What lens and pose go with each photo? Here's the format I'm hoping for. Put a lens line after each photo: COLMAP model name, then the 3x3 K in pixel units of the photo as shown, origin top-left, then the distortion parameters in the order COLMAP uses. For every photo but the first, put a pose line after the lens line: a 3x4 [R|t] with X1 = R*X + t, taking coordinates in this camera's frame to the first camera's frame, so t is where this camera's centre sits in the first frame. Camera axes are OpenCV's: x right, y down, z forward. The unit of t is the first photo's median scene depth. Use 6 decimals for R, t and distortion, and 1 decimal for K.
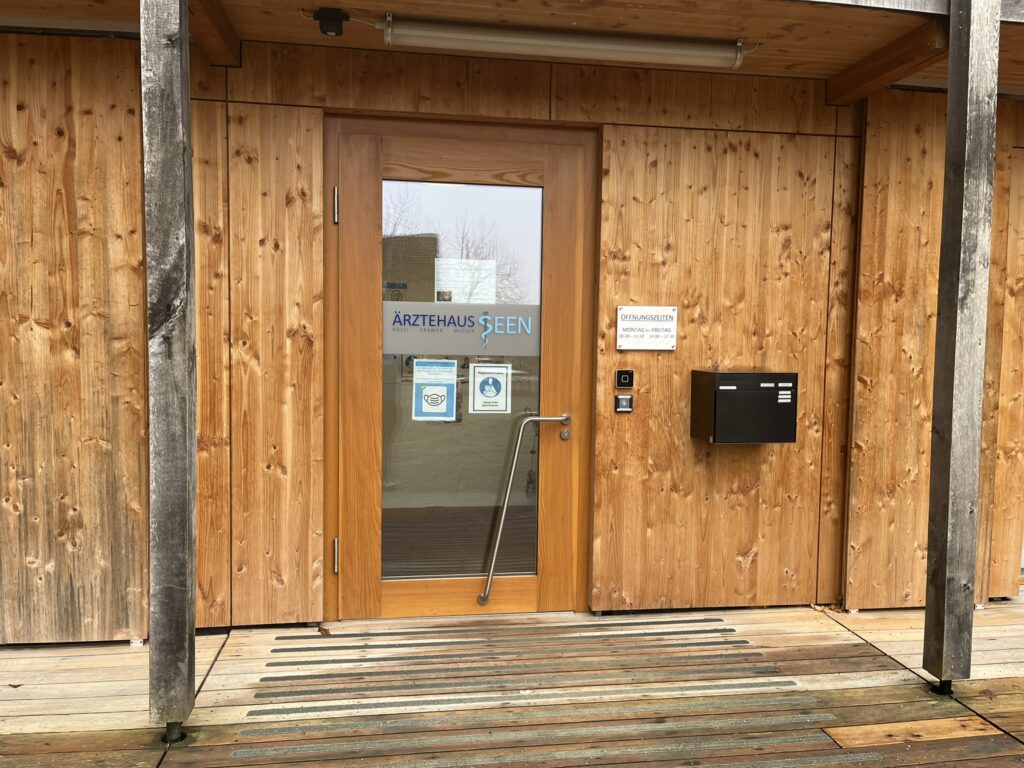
lens RADIAL K [[780.6, 0, 509.7], [0, 780.6, 386.9], [0, 0, 1]] dist [0.013845, -0.023942]
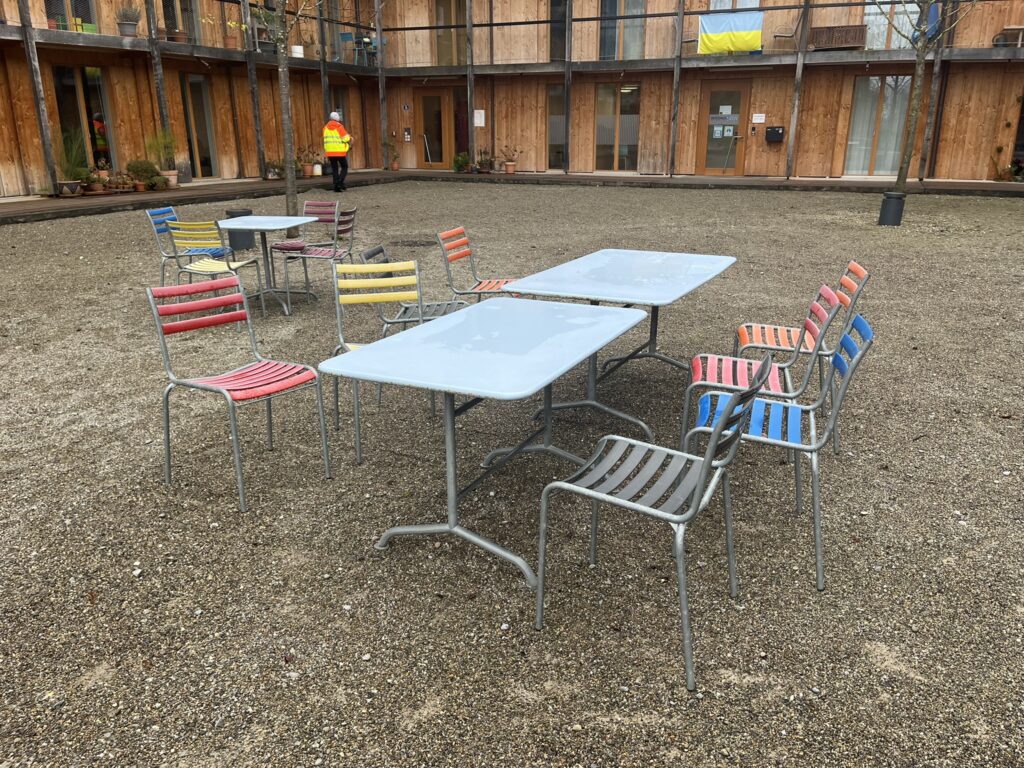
lens RADIAL K [[780.6, 0, 509.4], [0, 780.6, 384.3], [0, 0, 1]] dist [0.013845, -0.023942]
pose [[0.809732, 0.162650, -0.563807, 2.076952], [-0.023525, 0.969043, 0.245770, 0.403361], [0.586328, -0.185744, 0.788492, -4.453068]]
